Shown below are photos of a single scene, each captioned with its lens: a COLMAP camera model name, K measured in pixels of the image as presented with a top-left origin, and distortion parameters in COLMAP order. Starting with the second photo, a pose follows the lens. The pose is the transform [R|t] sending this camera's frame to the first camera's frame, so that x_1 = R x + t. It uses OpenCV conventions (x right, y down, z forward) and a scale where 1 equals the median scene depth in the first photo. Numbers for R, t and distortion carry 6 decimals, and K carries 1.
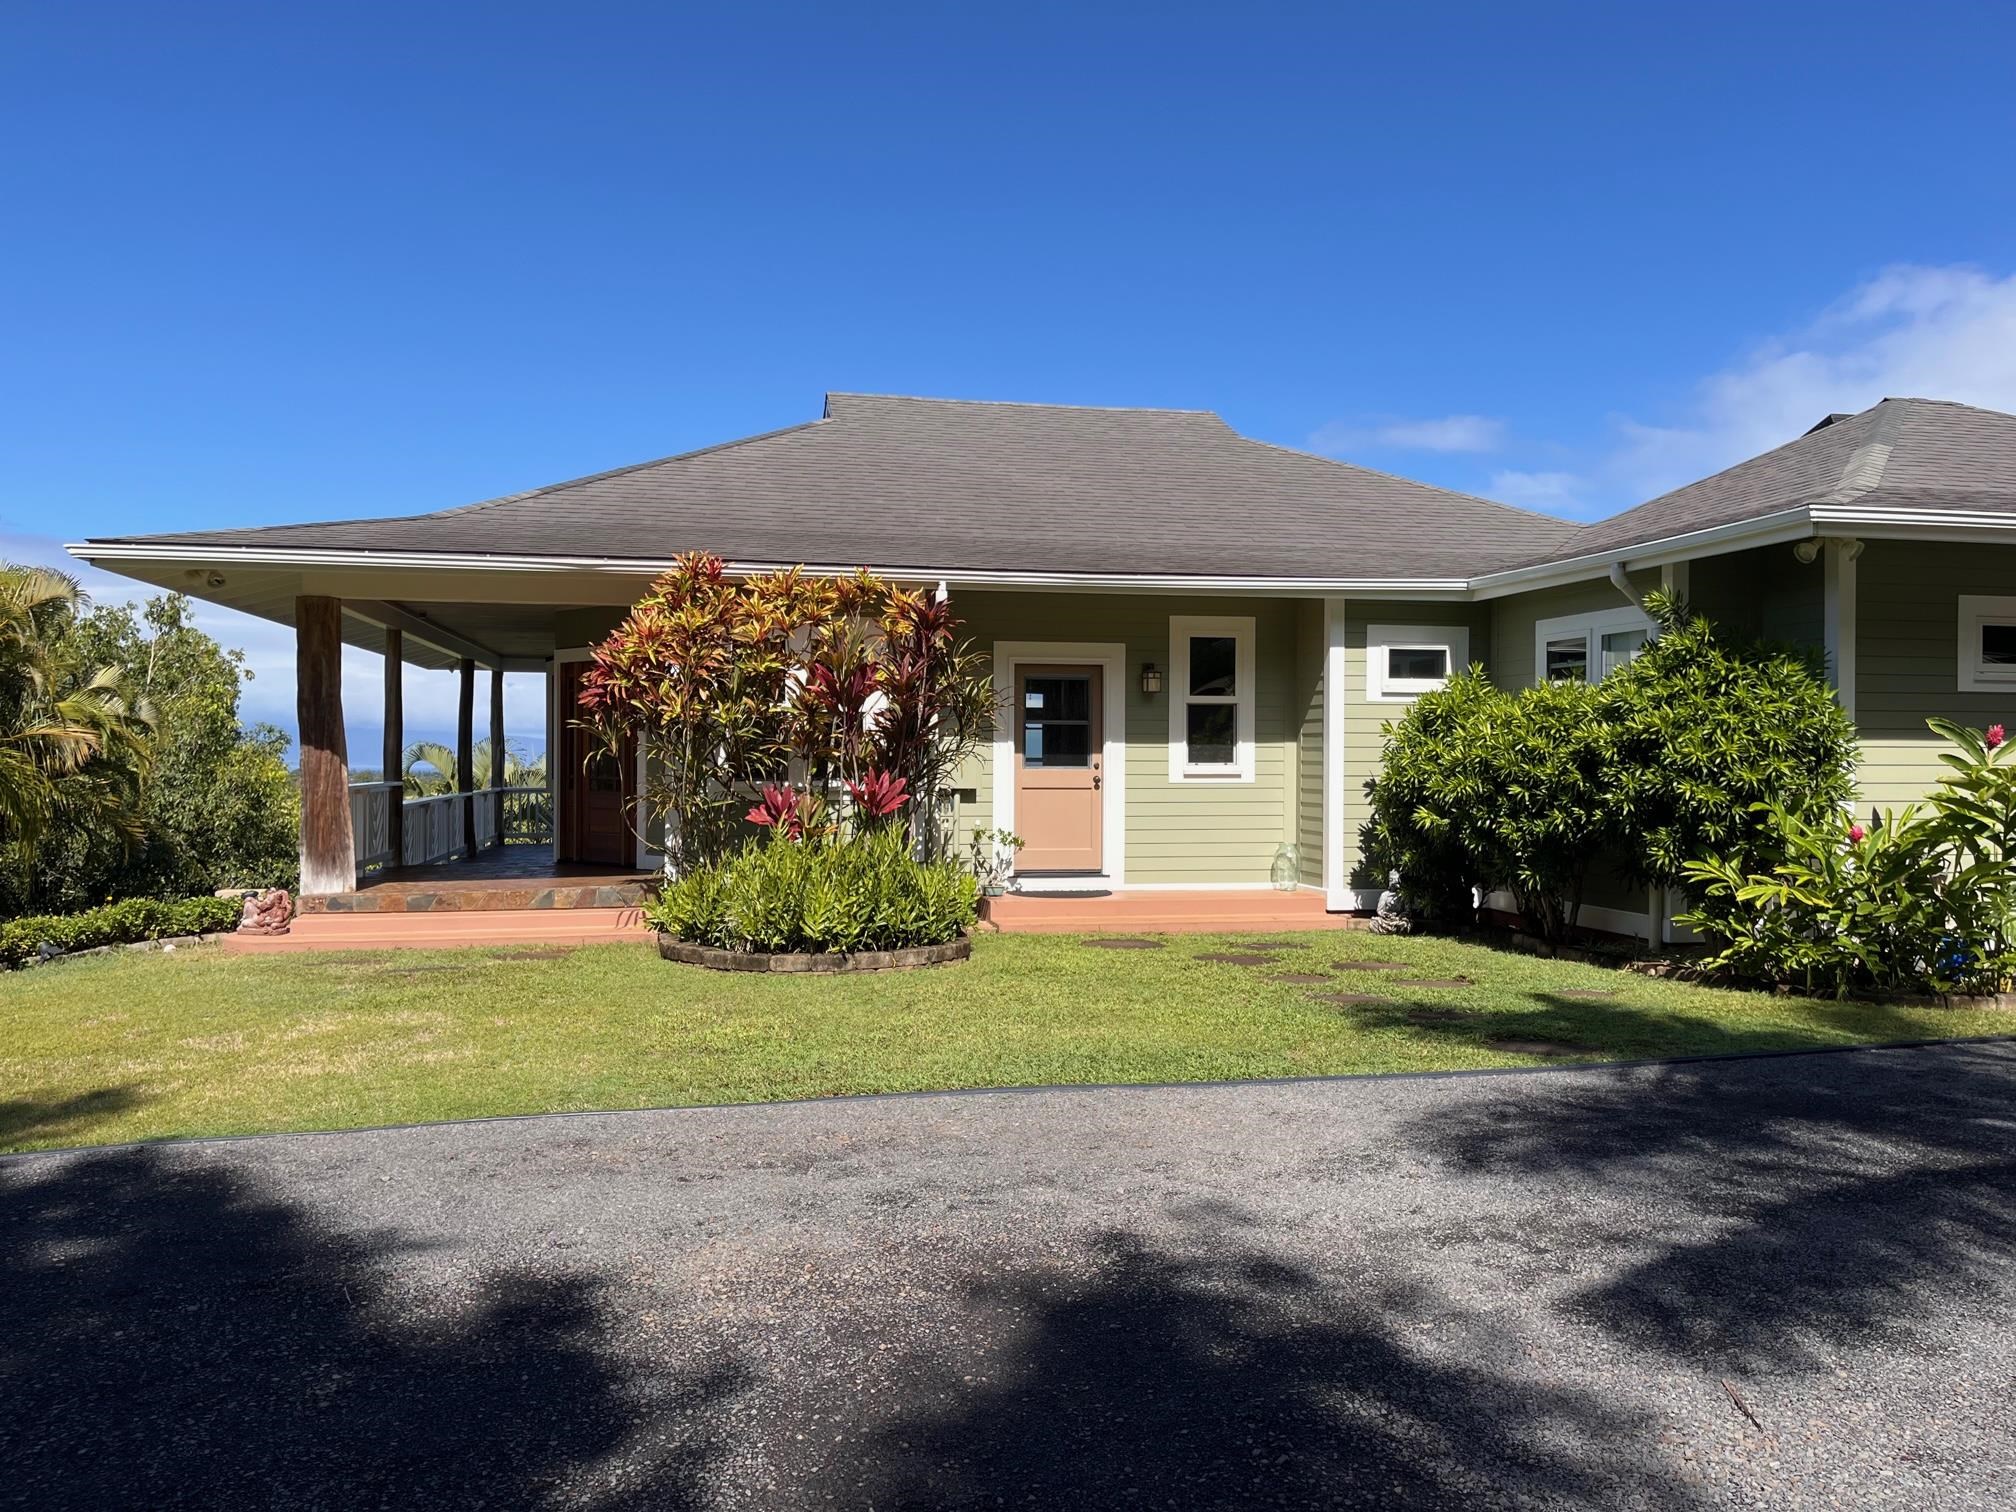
lens RADIAL K [[1526.8, 0, 1008.0], [0, 1526.8, 756.0], [0, 0, 1]] dist [0.003864, 0.000054]
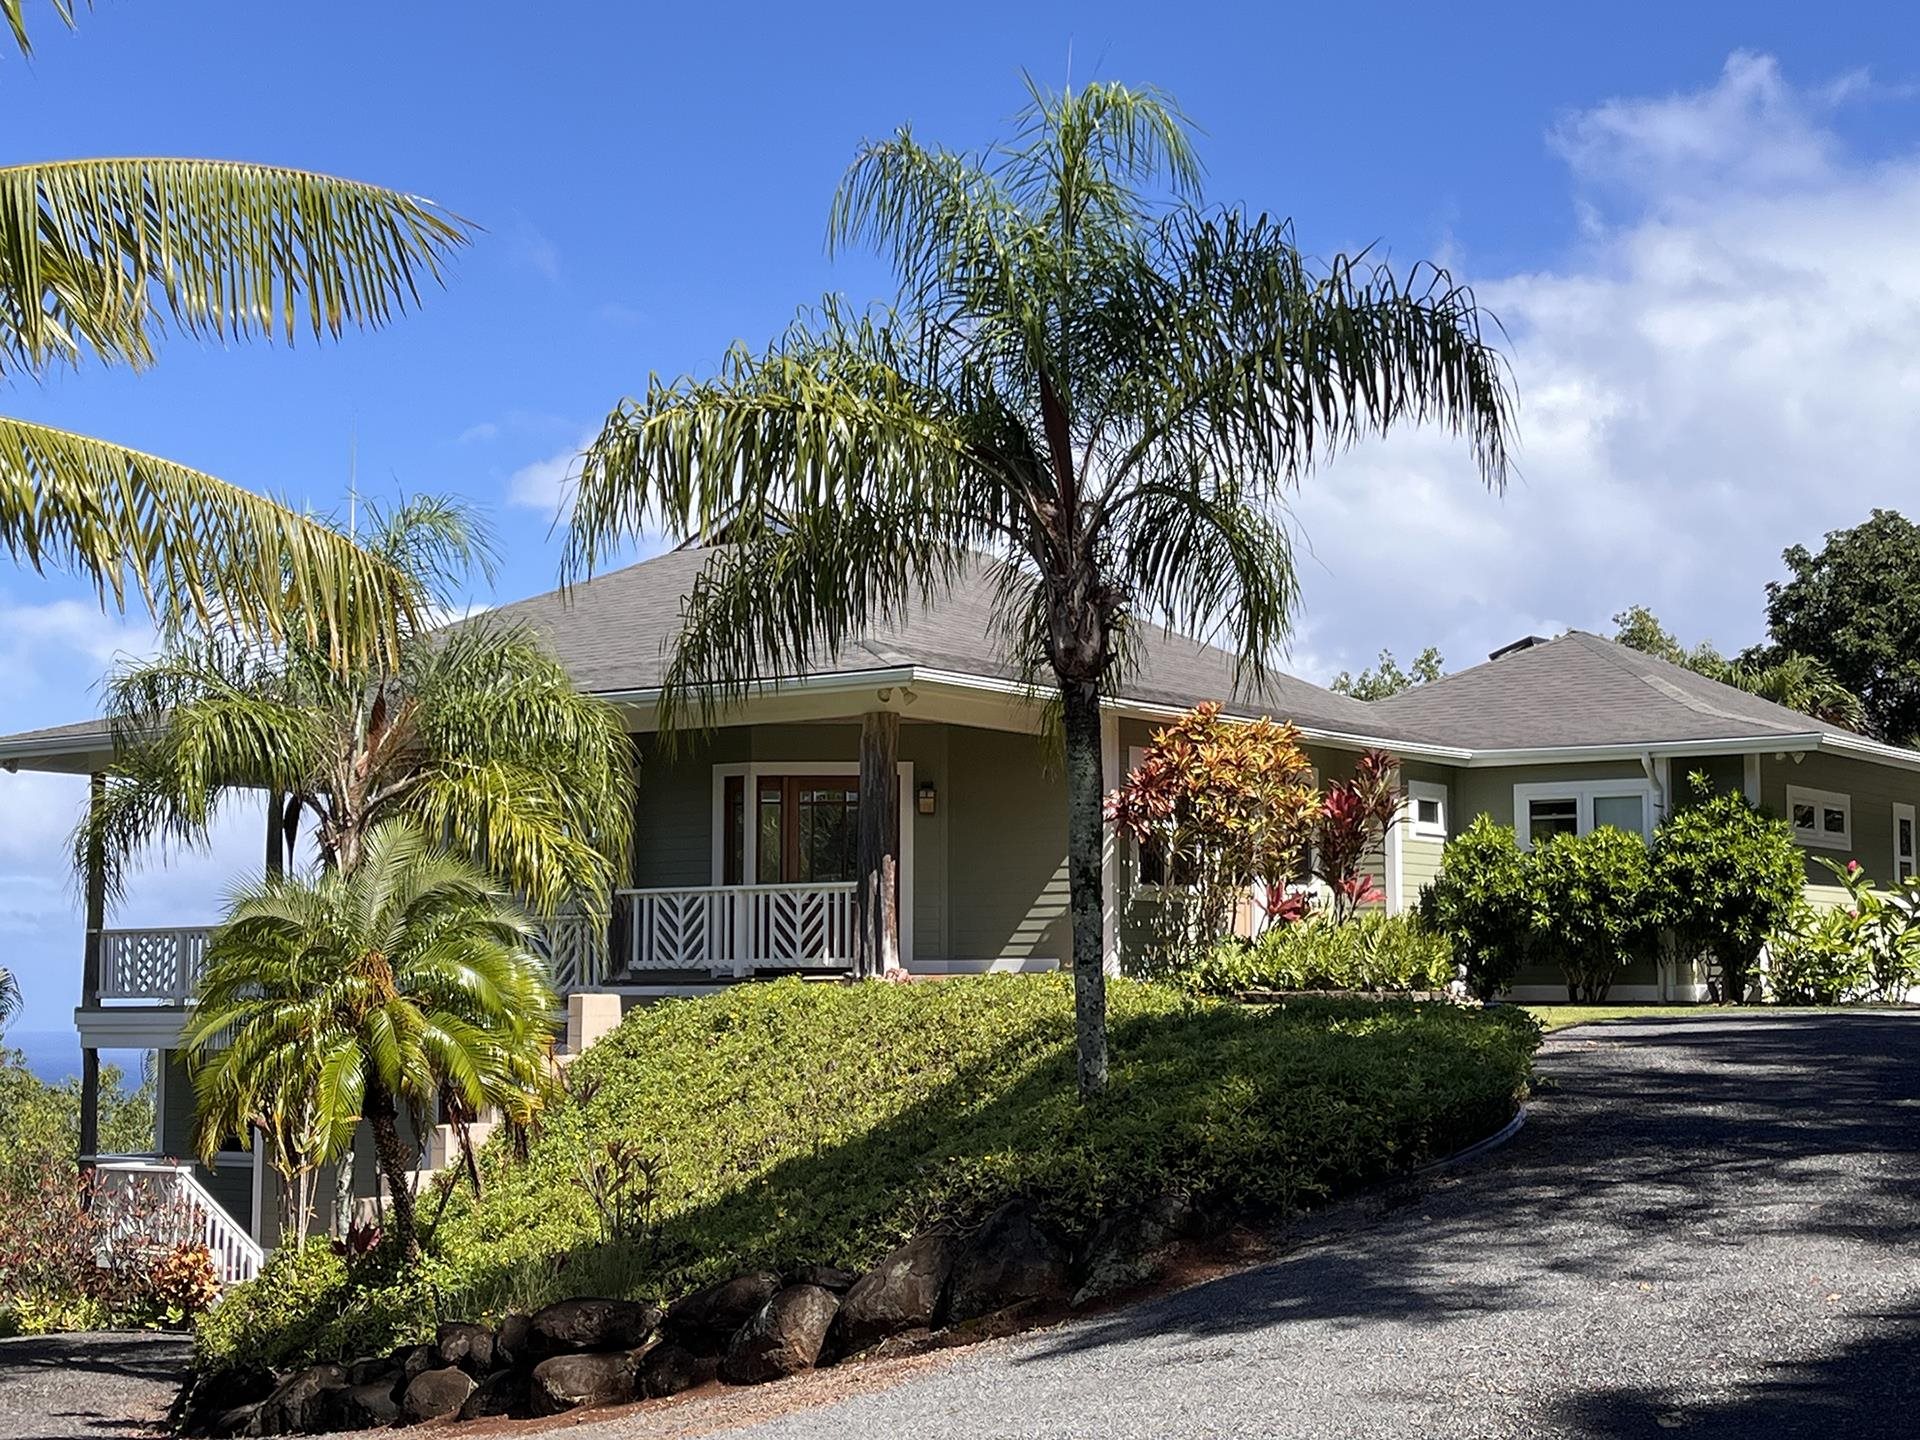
lens RADIAL K [[2861.1, 0, 960.0], [0, 2861.1, 720.0], [0, 0, 1]] dist [0.022005, -0.097364]
pose [[0.747946, 0.062153, 0.660843, -1.743277], [0.000634, 0.995539, -0.094349, 0.097400], [-0.663759, 0.070986, 0.744570, -0.589512]]
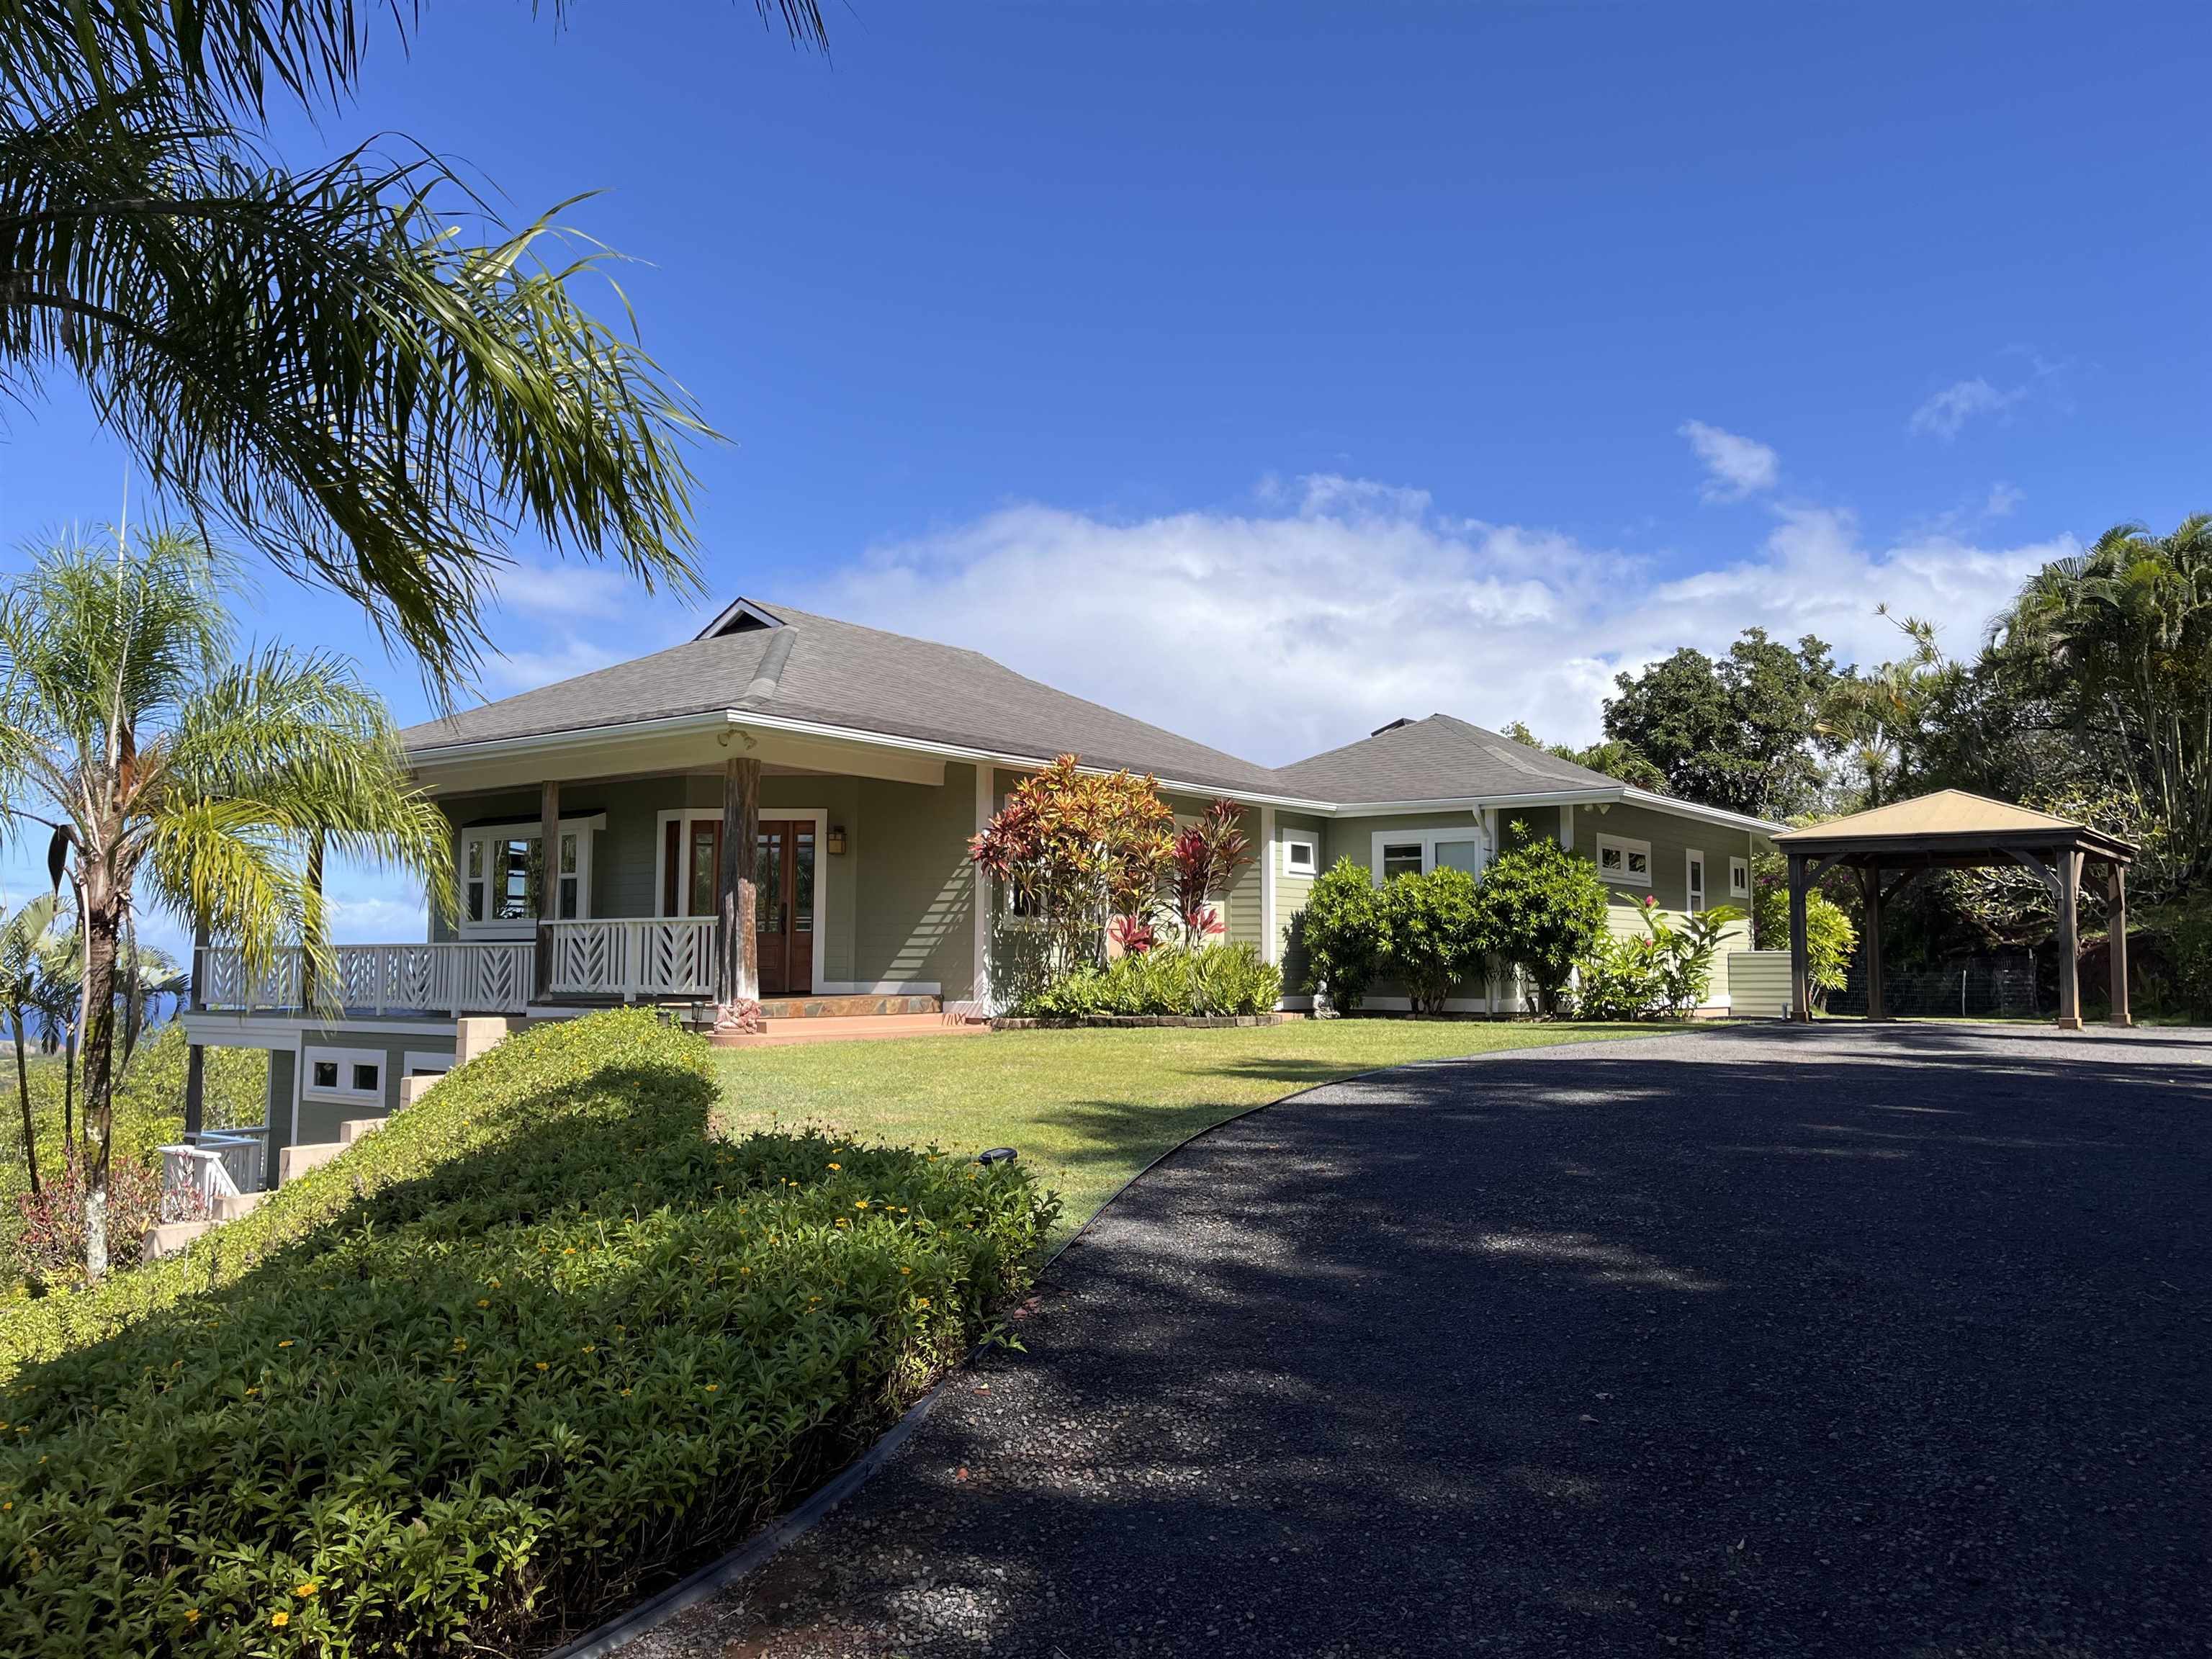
lens RADIAL K [[1675.2, 0, 1106.0], [0, 1675.2, 829.5], [0, 0, 1]] dist [0.003864, 0.000054]
pose [[0.762574, 0.053551, 0.644680, -1.067272], [-0.003536, 0.996898, -0.078626, 0.054818], [-0.646891, 0.057678, 0.760398, -0.204499]]
